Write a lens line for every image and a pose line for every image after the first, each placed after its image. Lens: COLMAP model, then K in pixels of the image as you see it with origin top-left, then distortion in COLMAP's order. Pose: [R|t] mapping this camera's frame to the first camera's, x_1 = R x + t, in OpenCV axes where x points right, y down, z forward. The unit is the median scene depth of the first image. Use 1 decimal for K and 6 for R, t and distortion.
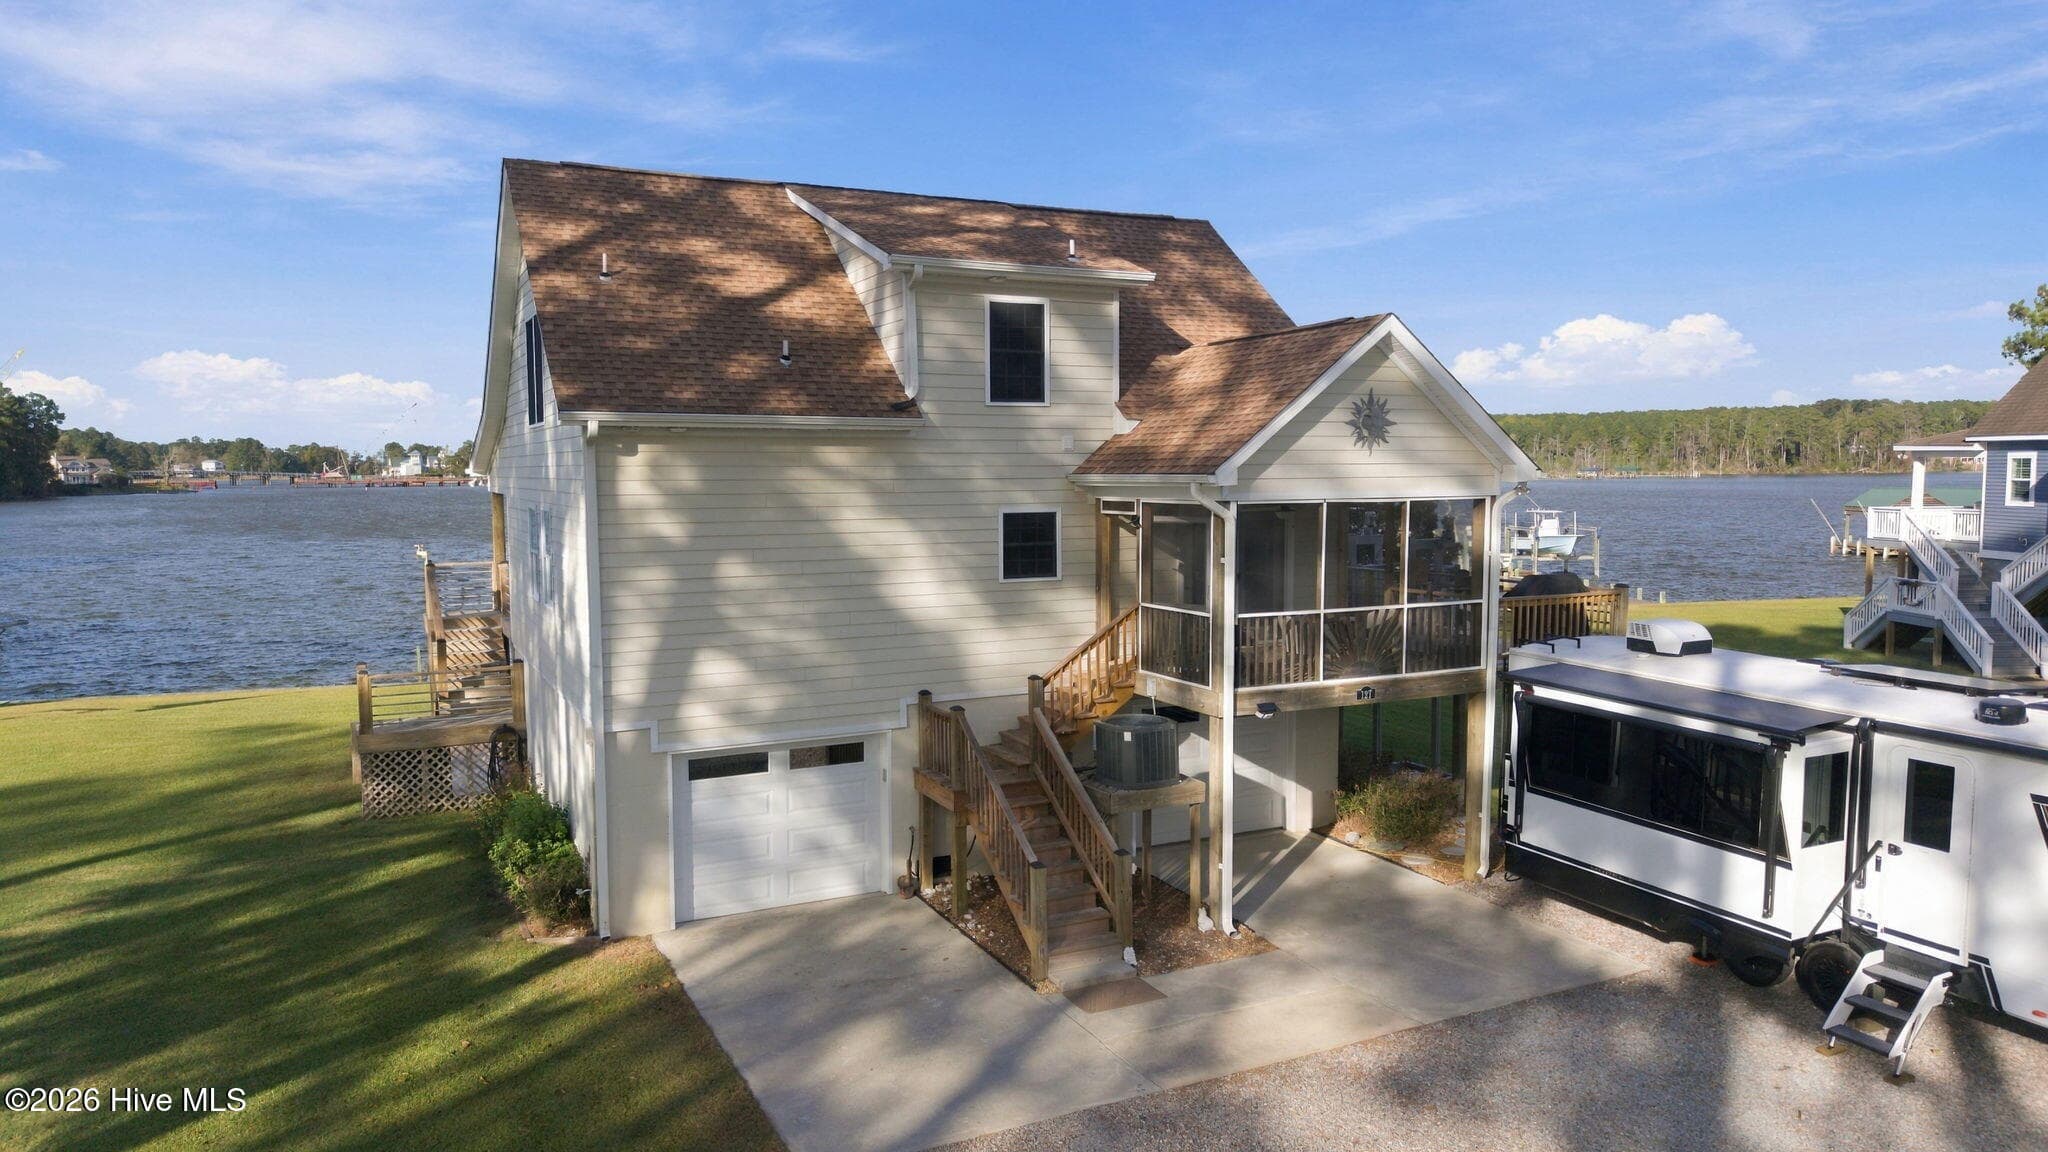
lens RADIAL K [[1338.9, 0, 1024.0], [0, 1338.9, 576.0], [0, 0, 1]] dist [0.003547, -0.000176]
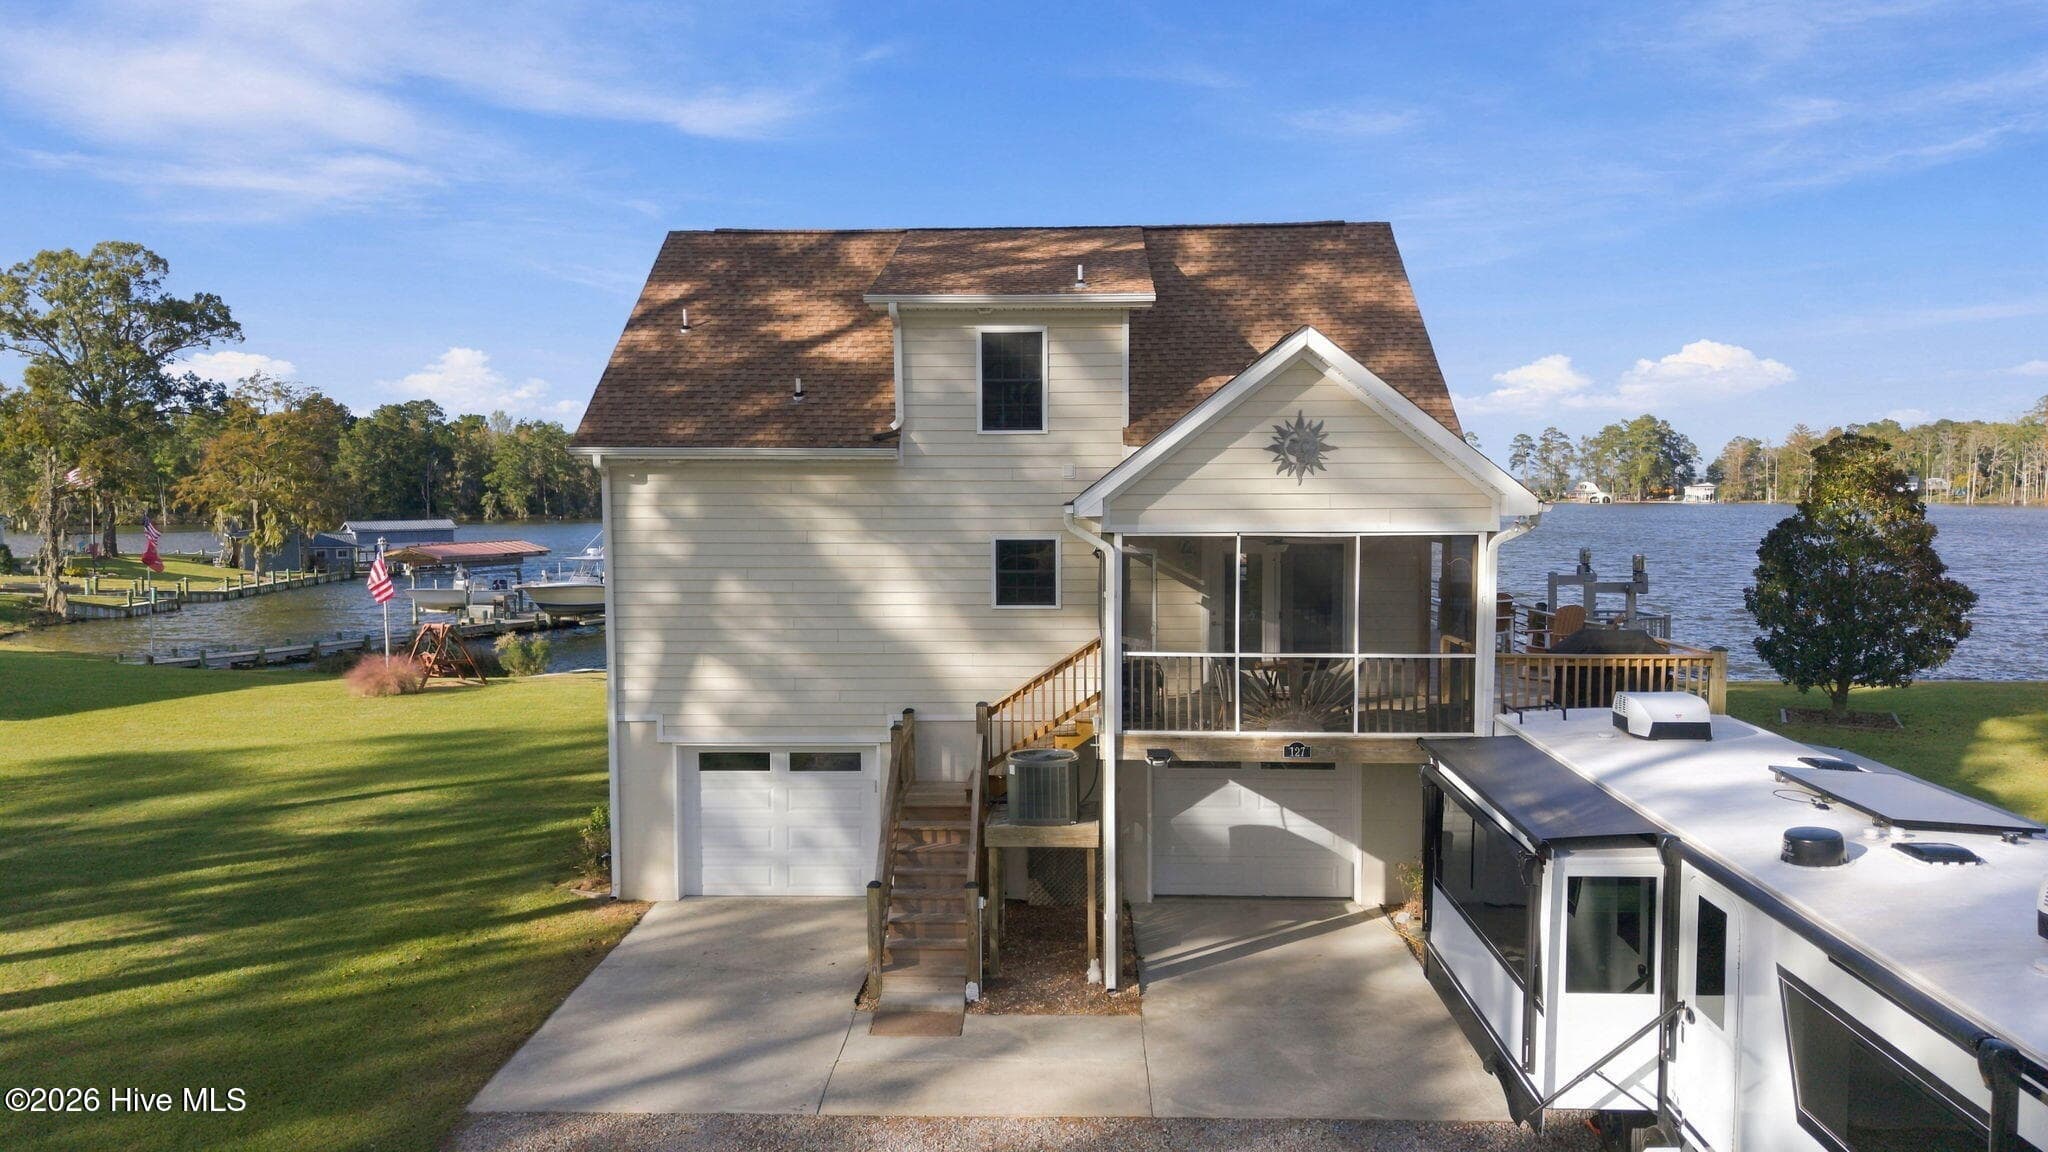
lens RADIAL K [[1354.4, 0, 1024.0], [0, 1354.4, 576.0], [0, 0, 1]] dist [0.017980, -0.000368]
pose [[0.878876, 0.032842, -0.475919, 0.524499], [-0.039882, 0.999193, -0.004697, -0.017078], [0.475381, 0.023109, 0.879477, 0.117645]]
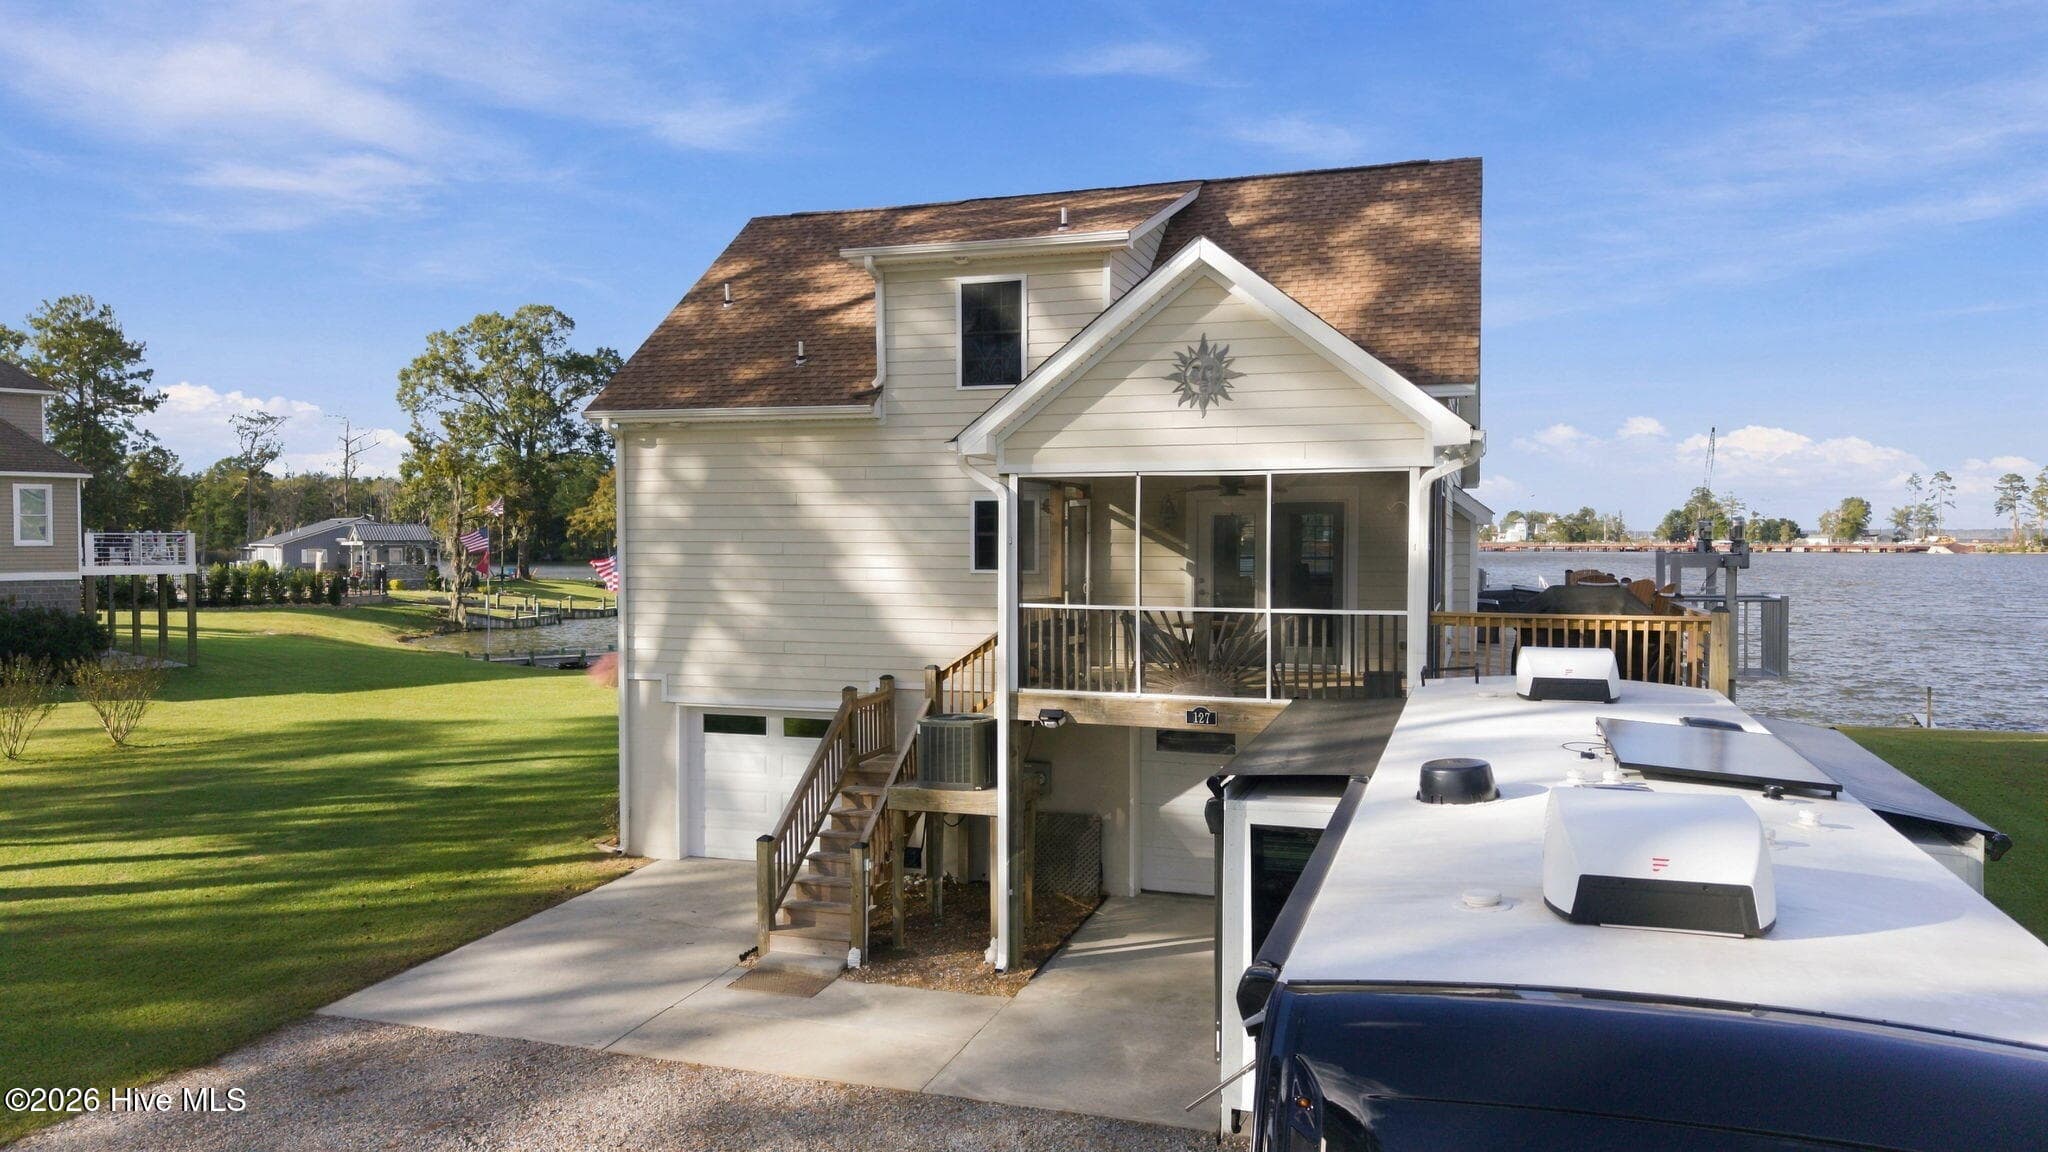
lens RADIAL K [[1364.3, 0, 1024.0], [0, 1364.3, 576.0], [0, 0, 1]] dist [0.004238, -0.000817]
pose [[0.713814, 0.026807, -0.699822, 0.746193], [-0.062026, 0.997760, -0.025047, 0.031381], [0.697583, 0.061286, 0.713878, 0.348680]]
